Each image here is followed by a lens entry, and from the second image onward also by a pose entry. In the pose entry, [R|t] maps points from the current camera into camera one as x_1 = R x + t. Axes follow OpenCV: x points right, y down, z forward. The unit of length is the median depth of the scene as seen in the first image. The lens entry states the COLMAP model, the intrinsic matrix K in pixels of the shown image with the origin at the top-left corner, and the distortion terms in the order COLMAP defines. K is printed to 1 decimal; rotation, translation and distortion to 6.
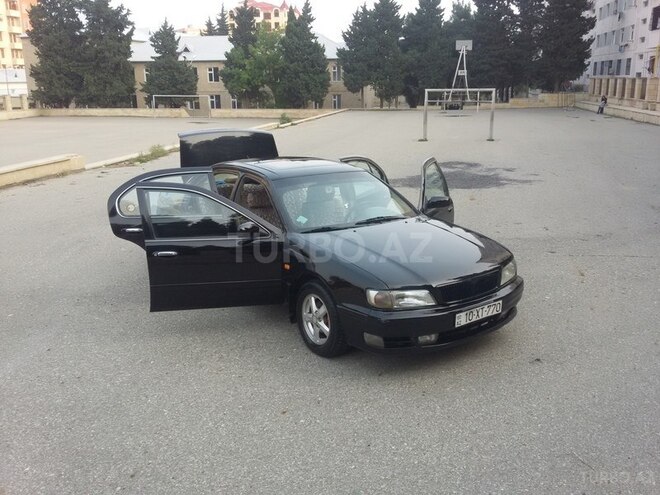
lens RADIAL K [[605.1, 0, 346.3], [0, 605.1, 245.2], [0, 0, 1]] dist [0.090415, -0.191031]
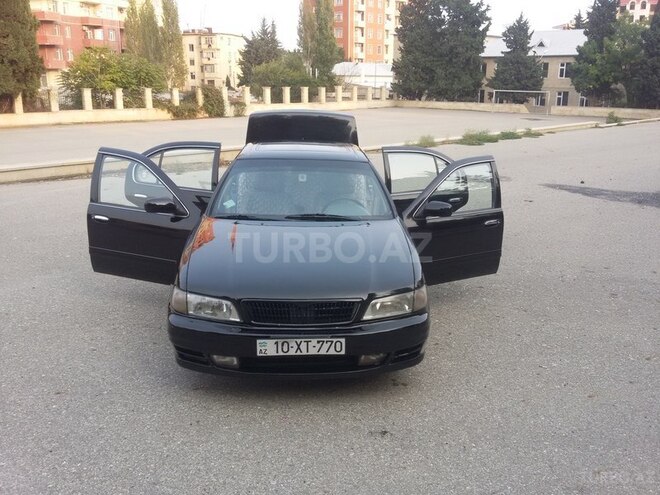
lens RADIAL K [[605.1, 0, 346.3], [0, 605.1, 245.2], [0, 0, 1]] dist [0.090415, -0.191031]
pose [[0.836370, 0.162029, -0.523672, 0.045270], [-0.159703, 0.985899, 0.049981, -0.004388], [0.524386, 0.041830, 0.850453, 0.025822]]
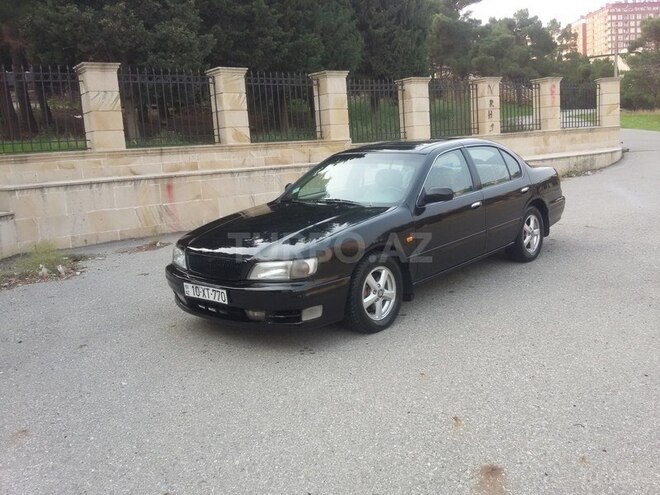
lens RADIAL K [[605.1, 0, 346.3], [0, 605.1, 245.2], [0, 0, 1]] dist [0.090415, -0.191031]
pose [[0.197831, 0.180051, -0.963558, 0.082212], [-0.172495, 0.974041, 0.146594, -0.009886], [0.964939, 0.137209, 0.223753, 0.069122]]
